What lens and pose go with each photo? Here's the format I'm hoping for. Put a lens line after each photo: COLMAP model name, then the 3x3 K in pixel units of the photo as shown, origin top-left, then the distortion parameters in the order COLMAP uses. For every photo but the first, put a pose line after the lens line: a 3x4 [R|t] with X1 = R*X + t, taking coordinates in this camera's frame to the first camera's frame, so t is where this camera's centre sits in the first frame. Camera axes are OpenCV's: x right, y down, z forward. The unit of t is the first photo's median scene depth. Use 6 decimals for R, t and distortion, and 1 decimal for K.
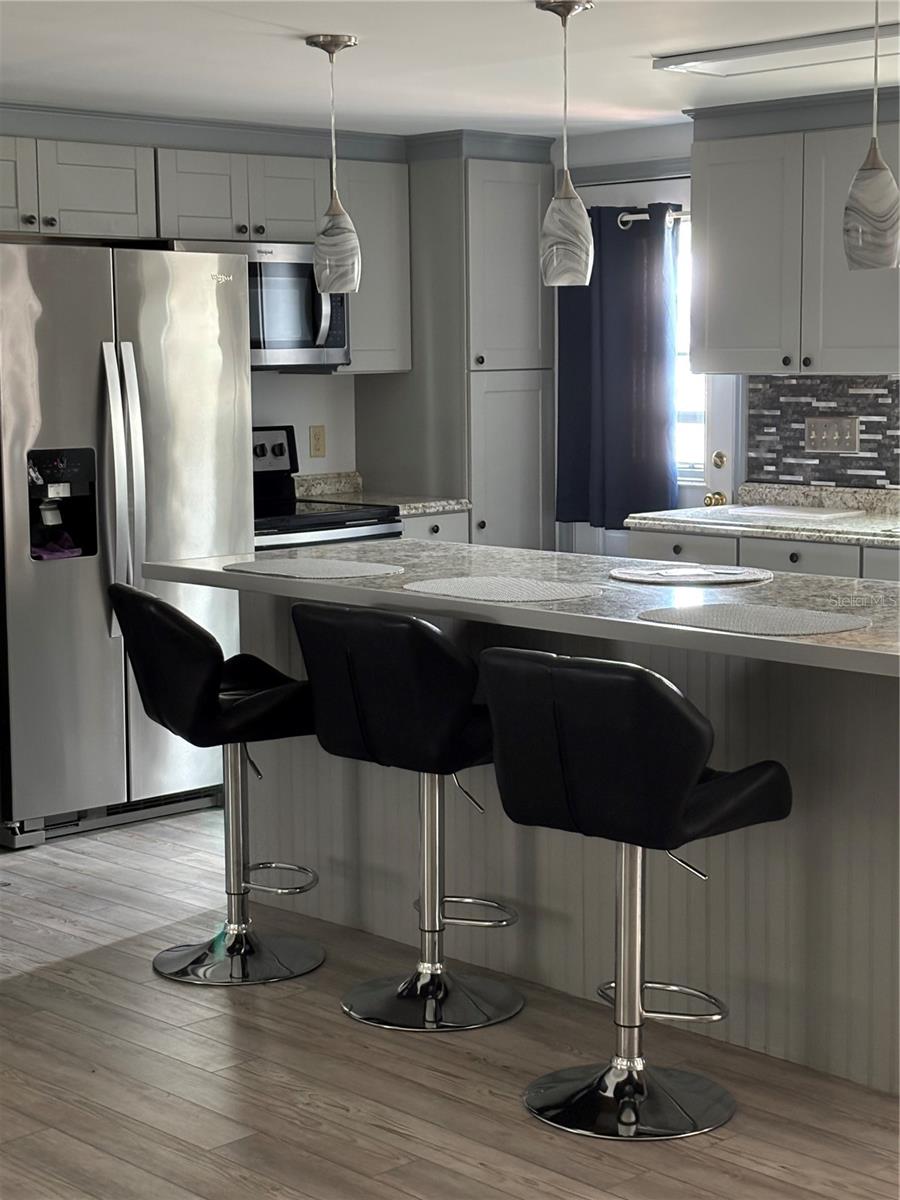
lens RADIAL K [[2069.4, 0, 440.7], [0, 2069.4, 604.7], [0, 0, 1]] dist [0.184853, 0.000000]
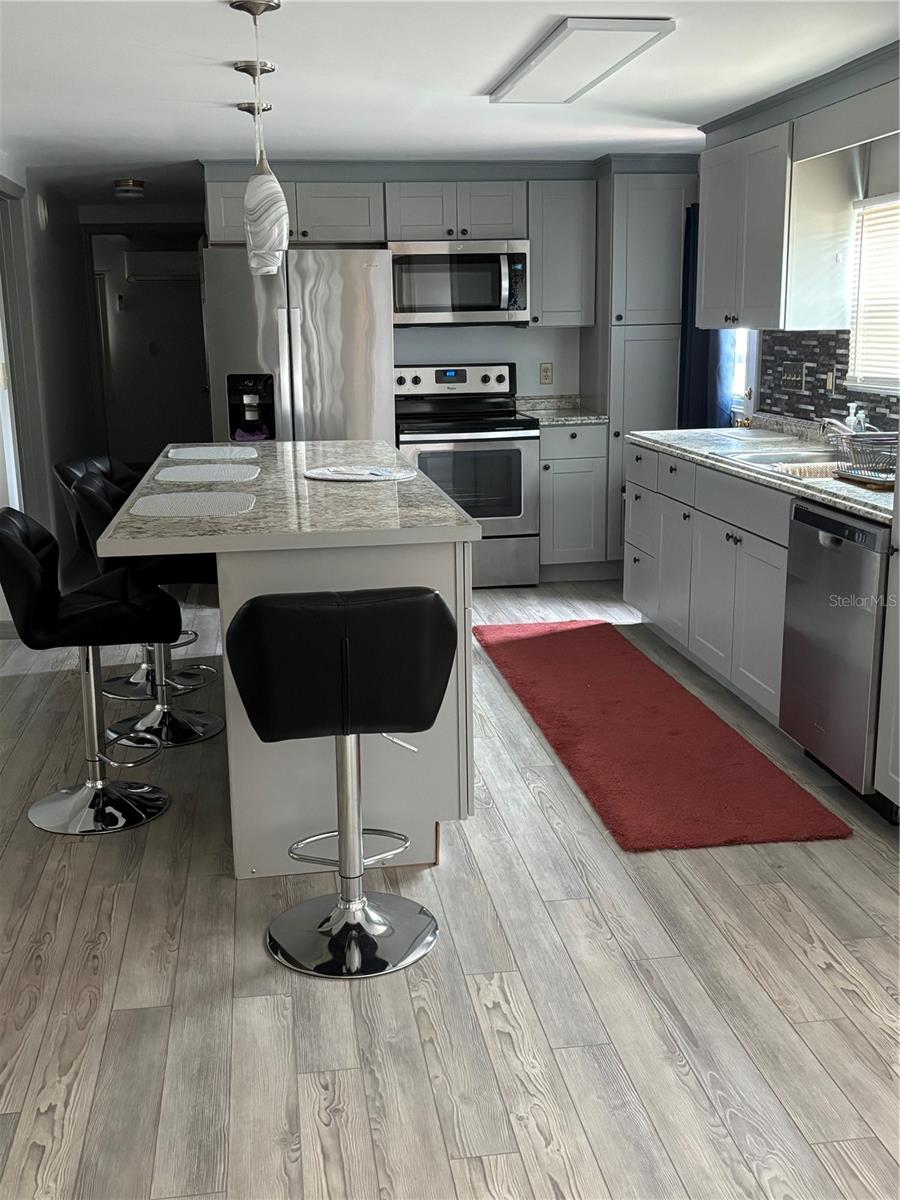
lens RADIAL K [[1237.6, 0, 446.3], [0, 1237.6, 602.7], [0, 0, 1]] dist [0.033220, 0.000000]
pose [[0.809095, 0.127973, -0.573575, 0.465007], [-0.065375, 0.989544, 0.128562, -0.027622], [0.584031, -0.066521, 0.809001, 0.242952]]
